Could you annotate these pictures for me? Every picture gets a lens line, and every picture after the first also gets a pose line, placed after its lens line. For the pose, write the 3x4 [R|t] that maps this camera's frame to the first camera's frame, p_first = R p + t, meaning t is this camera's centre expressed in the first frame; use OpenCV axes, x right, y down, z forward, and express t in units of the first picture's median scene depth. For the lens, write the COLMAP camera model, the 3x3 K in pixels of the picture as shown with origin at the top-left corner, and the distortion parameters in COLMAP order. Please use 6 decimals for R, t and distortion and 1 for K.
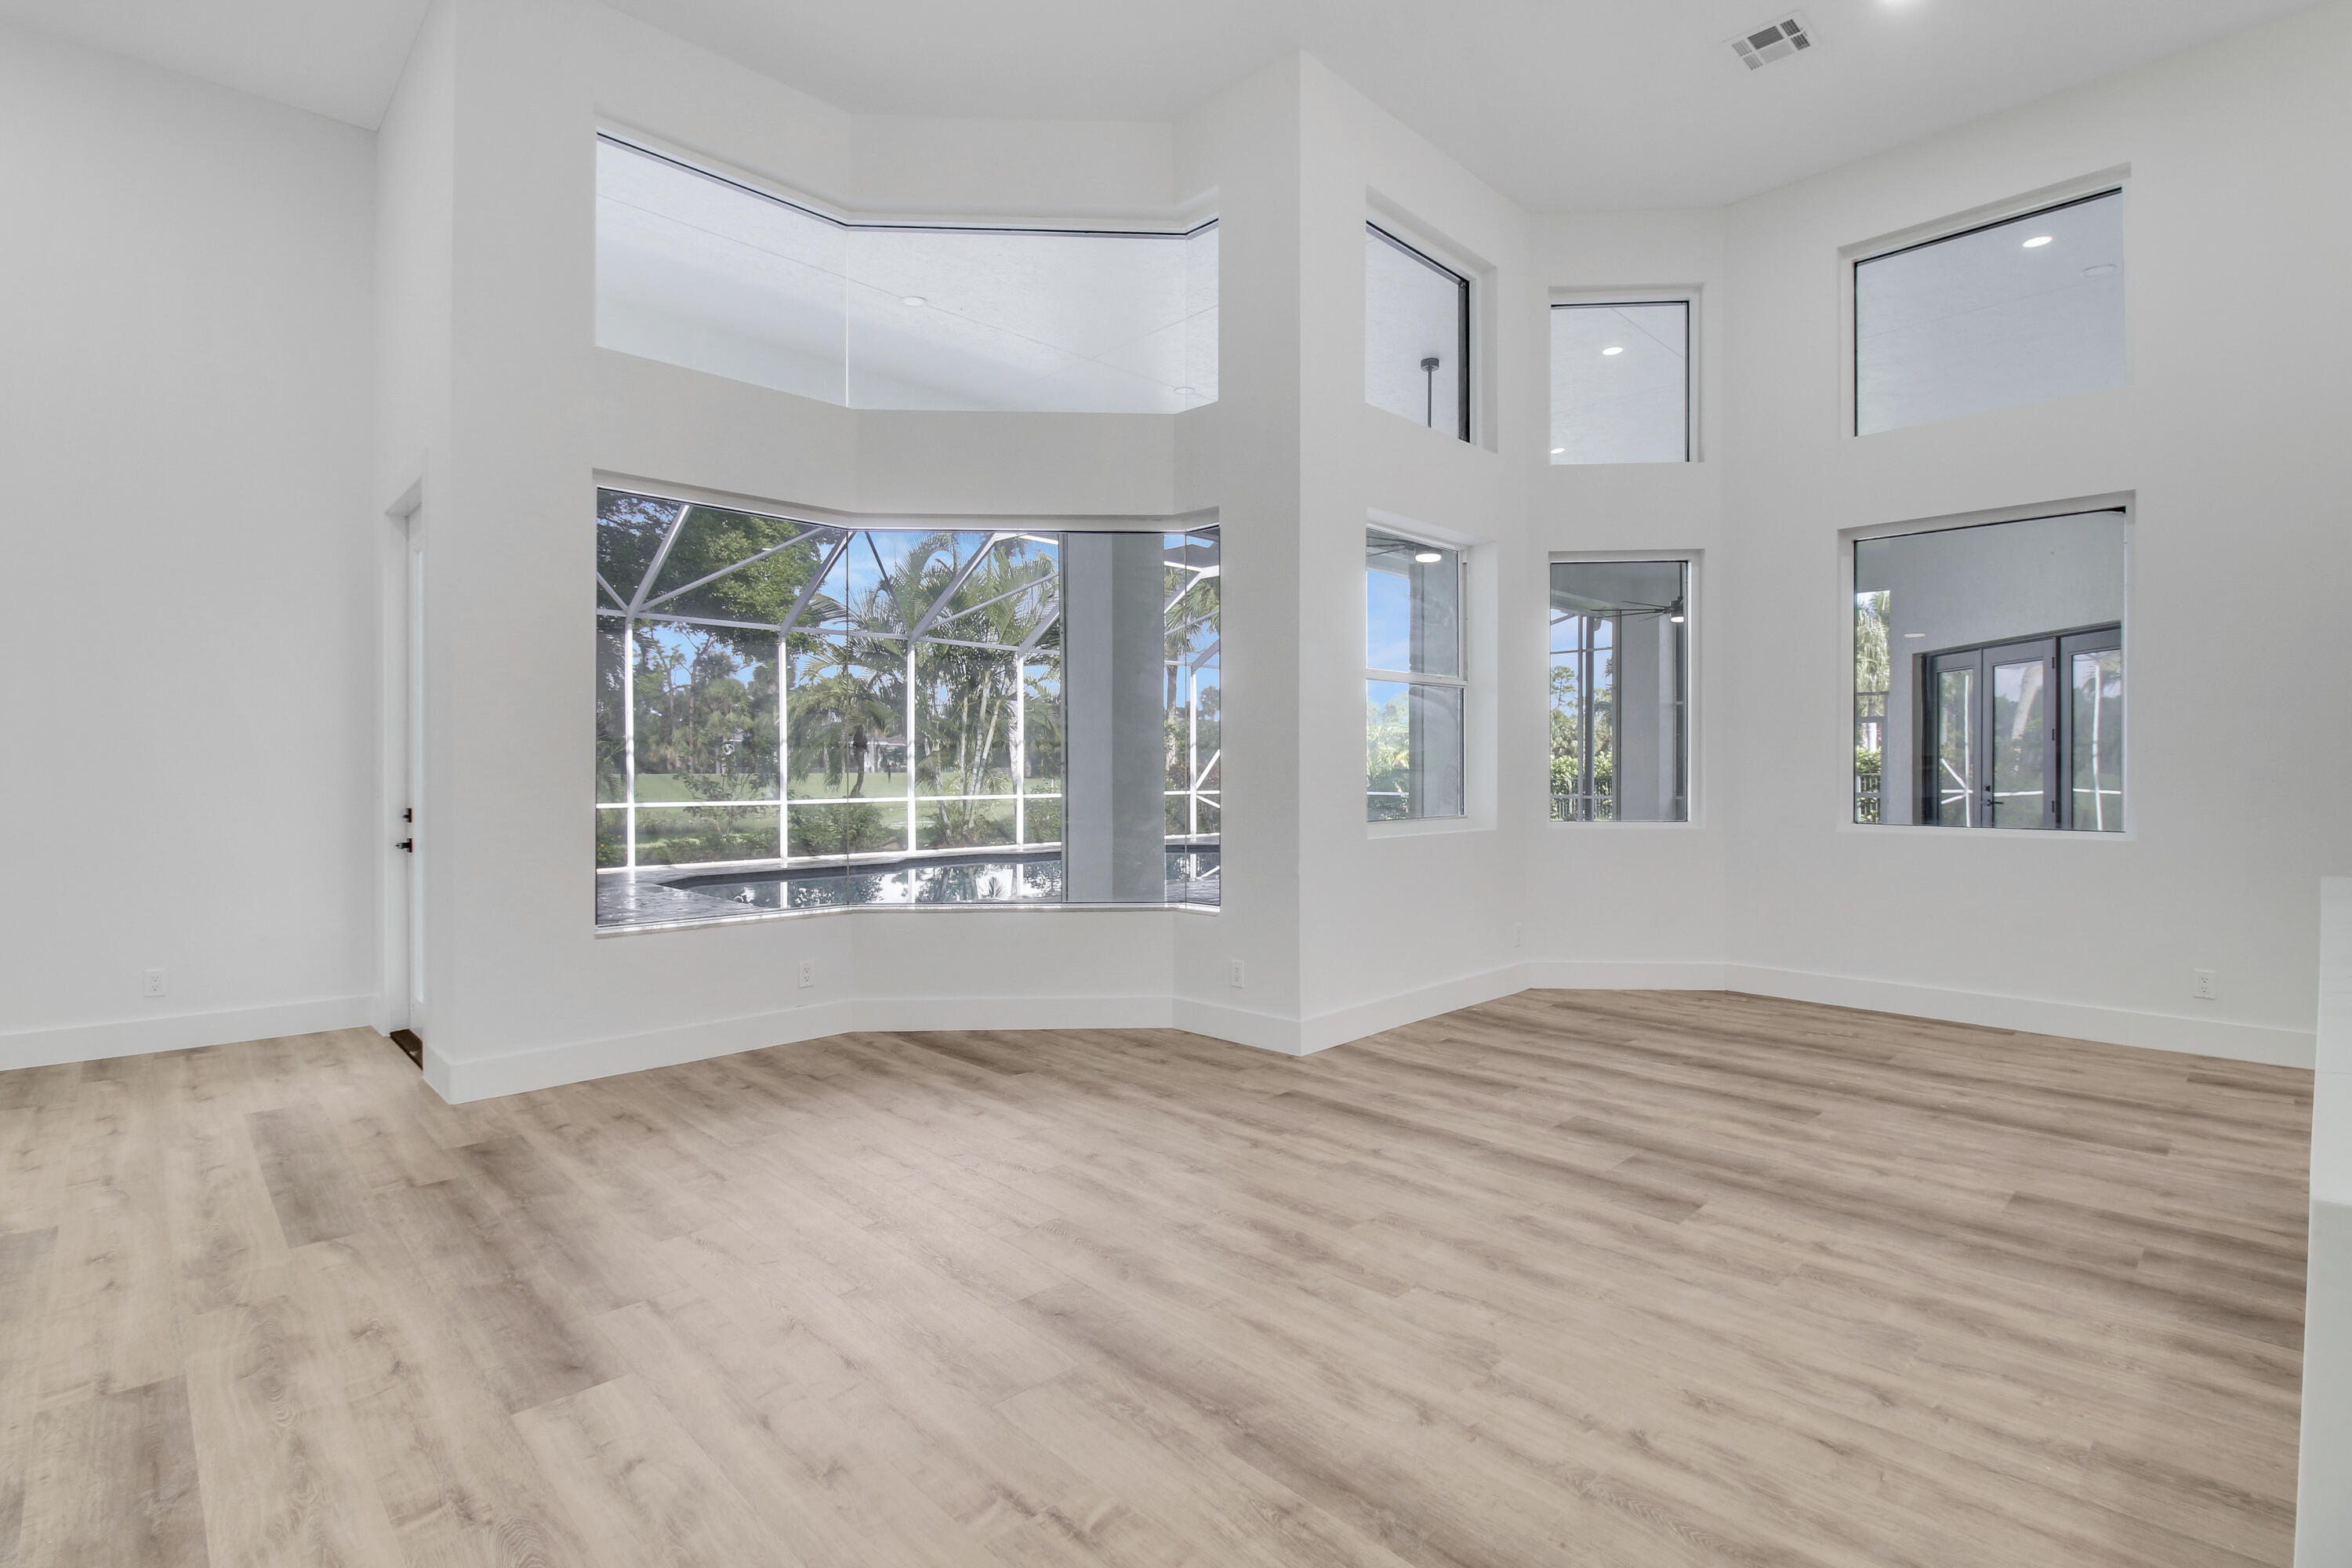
lens RADIAL K [[1087.4, 0, 1196.4], [0, 1087.4, 788.9], [0, 0, 1]] dist [-0.008684, -0.007332]
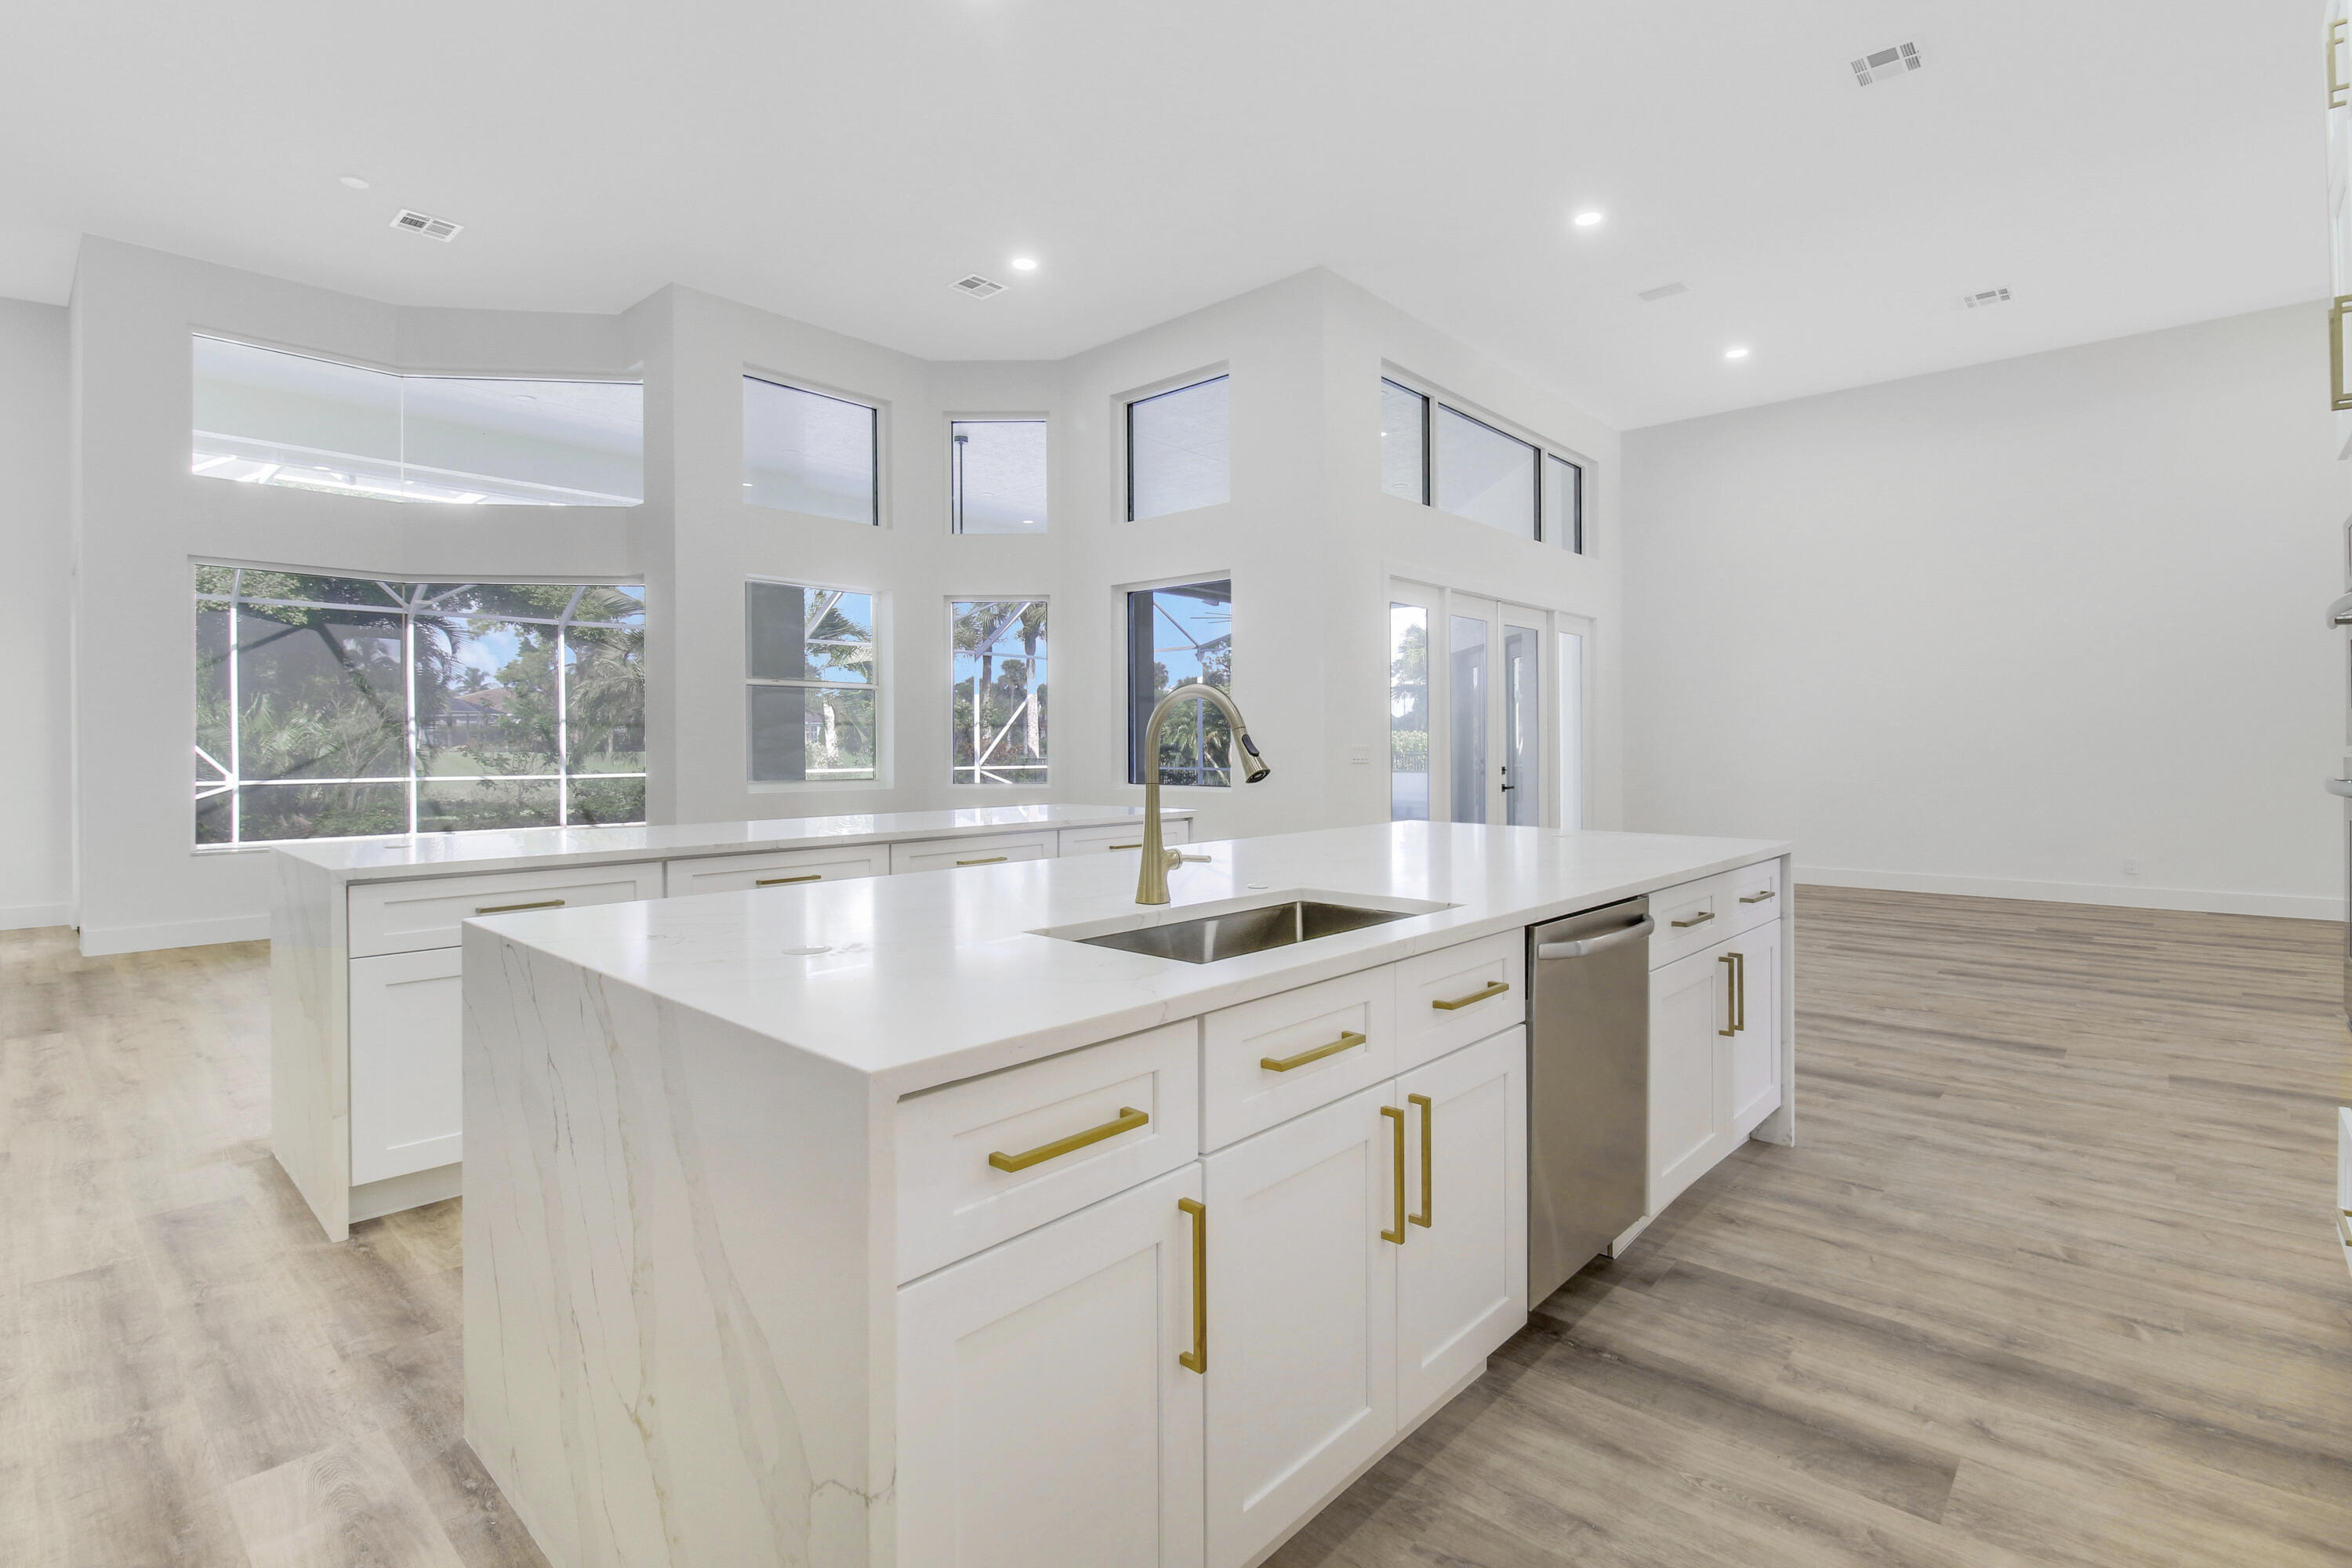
lens RADIAL K [[1087.4, 0, 1183.0], [0, 1087.4, 799.8], [0, 0, 1]] dist [-0.008684, -0.007332]
pose [[0.998038, -0.004004, 0.062484, 1.107607], [0.002111, 0.999538, 0.030328, 0.018560], [-0.062576, -0.030136, 0.997585, -0.955106]]
